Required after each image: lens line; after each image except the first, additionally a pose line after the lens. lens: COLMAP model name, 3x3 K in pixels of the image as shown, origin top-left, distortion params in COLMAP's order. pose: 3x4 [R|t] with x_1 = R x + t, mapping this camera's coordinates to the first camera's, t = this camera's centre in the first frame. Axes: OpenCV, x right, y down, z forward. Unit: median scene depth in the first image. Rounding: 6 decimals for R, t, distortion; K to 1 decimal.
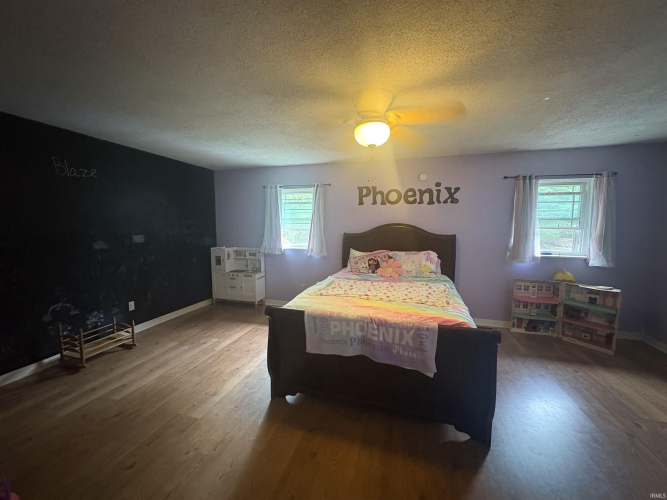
lens RADIAL K [[266.2, 0, 331.0], [0, 266.2, 248.8], [0, 0, 1]] dist [0.002173, -0.000437]
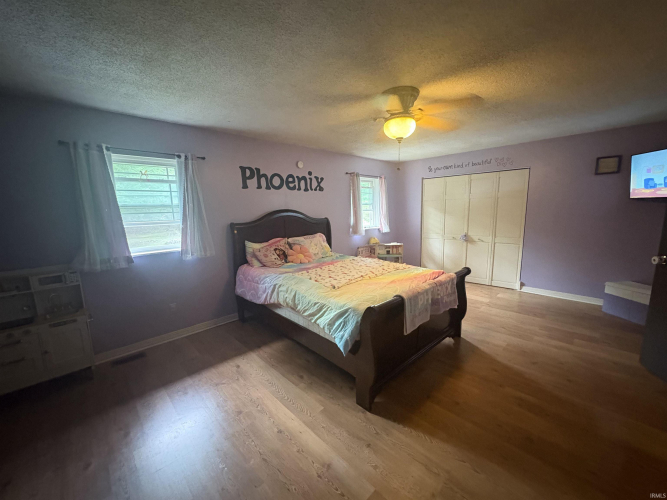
lens RADIAL K [[266.2, 0, 332.9], [0, 266.2, 249.9], [0, 0, 1]] dist [0.002173, -0.000437]
pose [[0.497237, -0.150674, 0.854431, -0.530483], [0.107242, 0.987927, 0.111805, -0.039593], [-0.860961, 0.036037, 0.507392, 0.359741]]
